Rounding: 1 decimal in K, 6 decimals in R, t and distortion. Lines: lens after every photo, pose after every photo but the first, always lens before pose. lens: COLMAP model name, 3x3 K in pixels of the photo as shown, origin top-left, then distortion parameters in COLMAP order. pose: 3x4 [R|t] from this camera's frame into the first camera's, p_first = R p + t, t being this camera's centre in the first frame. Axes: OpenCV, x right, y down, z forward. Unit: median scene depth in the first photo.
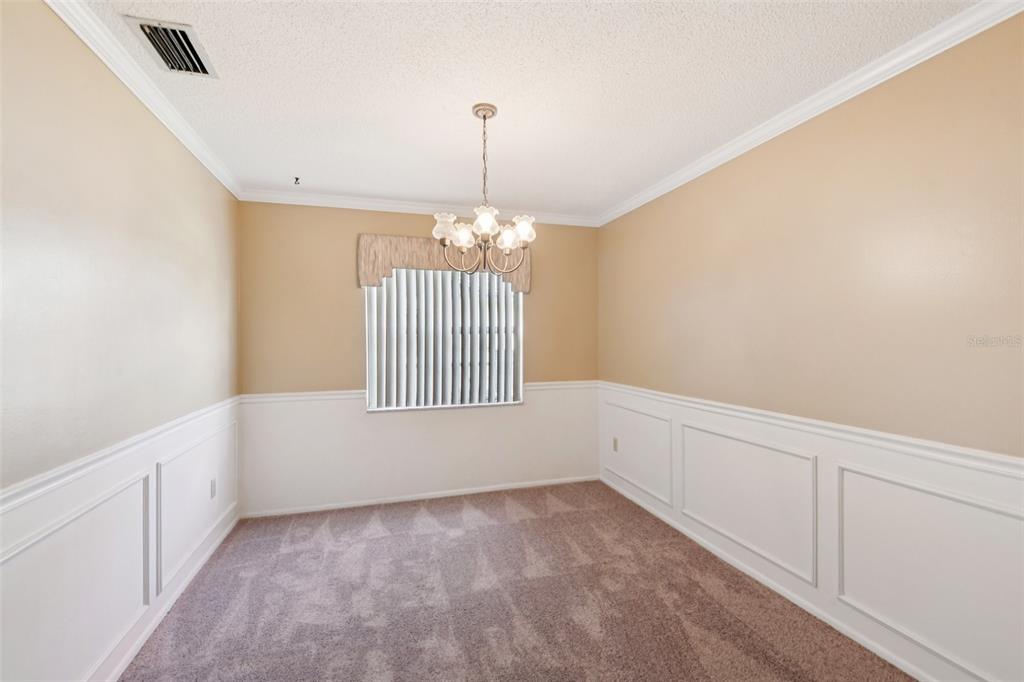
lens RADIAL K [[469.5, 0, 520.2], [0, 469.5, 342.9], [0, 0, 1]] dist [0.019608, -0.007151]
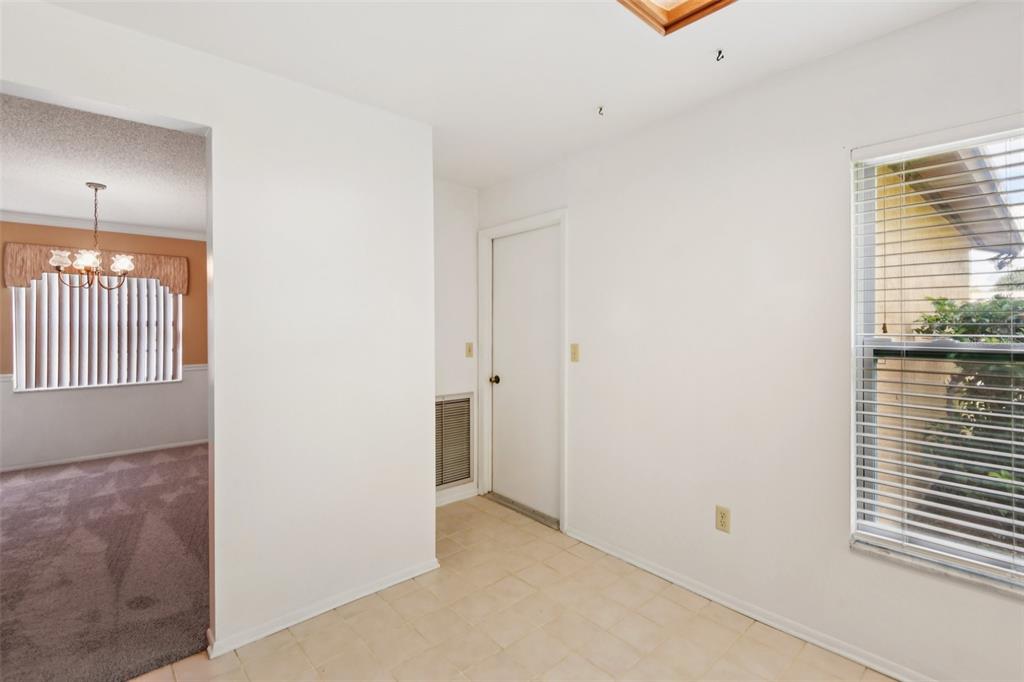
lens RADIAL K [[469.5, 0, 503.1], [0, 469.5, 330.2], [0, 0, 1]] dist [0.019608, -0.007151]
pose [[0.912443, -0.001122, 0.409203, 0.311189], [0.005989, 0.999926, -0.010613, 0.010115], [-0.409161, 0.012135, 0.912382, -0.602525]]
